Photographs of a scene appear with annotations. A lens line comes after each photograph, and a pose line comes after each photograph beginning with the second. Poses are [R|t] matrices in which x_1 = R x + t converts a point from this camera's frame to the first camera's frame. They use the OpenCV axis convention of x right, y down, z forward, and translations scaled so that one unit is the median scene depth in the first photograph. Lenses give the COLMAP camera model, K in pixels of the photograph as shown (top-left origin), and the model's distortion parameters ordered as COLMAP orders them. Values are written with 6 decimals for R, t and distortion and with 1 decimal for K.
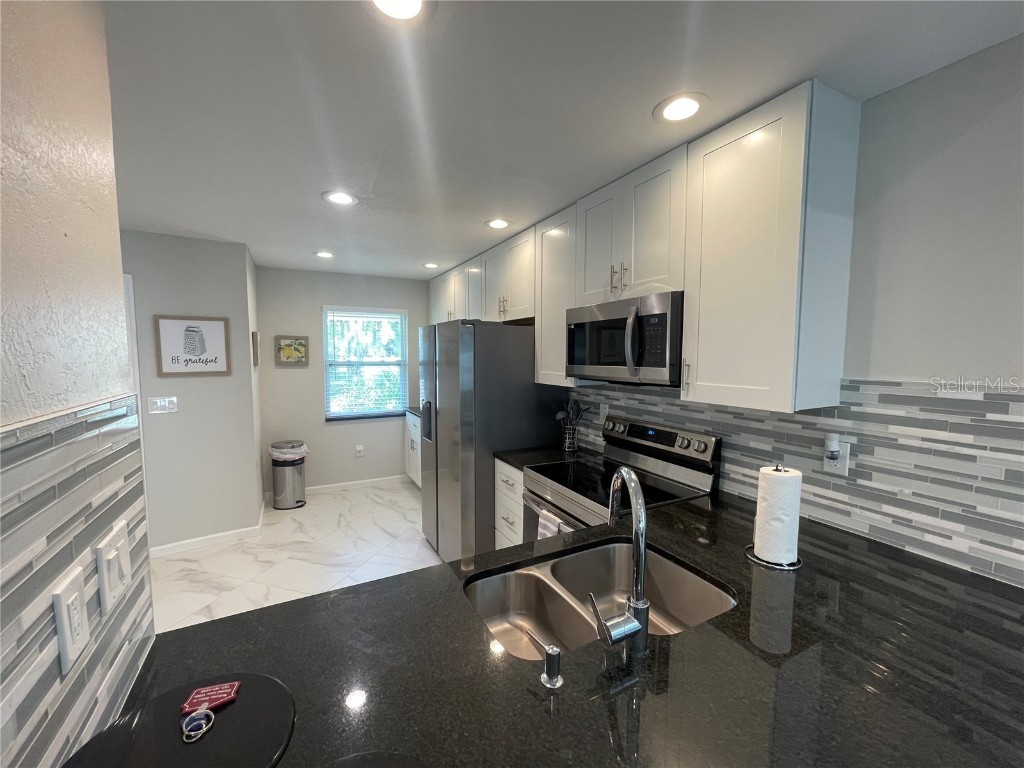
lens RADIAL K [[411.6, 0, 509.9], [0, 411.6, 384.7], [0, 0, 1]] dist [-0.004150, 0.001164]
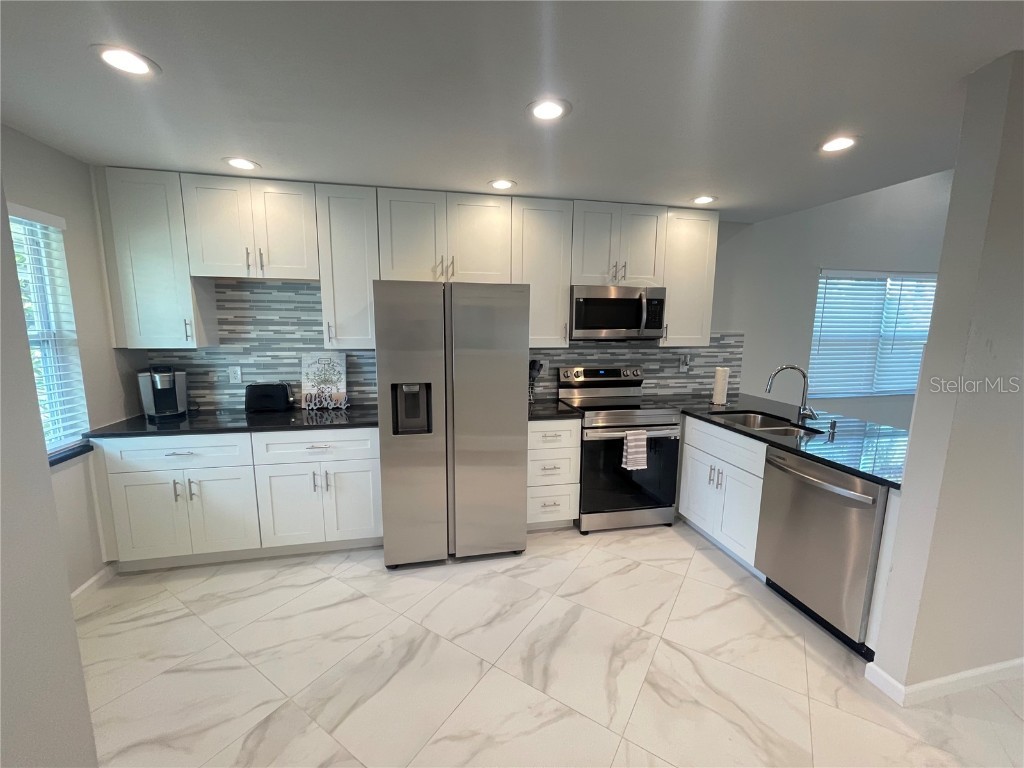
lens RADIAL K [[411.6, 0, 508.8], [0, 411.6, 386.2], [0, 0, 1]] dist [-0.004150, 0.001164]
pose [[0.276163, -0.145881, 0.949975, -0.986905], [0.066713, 0.988939, 0.132470, -0.048670], [-0.958793, 0.026792, 0.282841, 0.711923]]
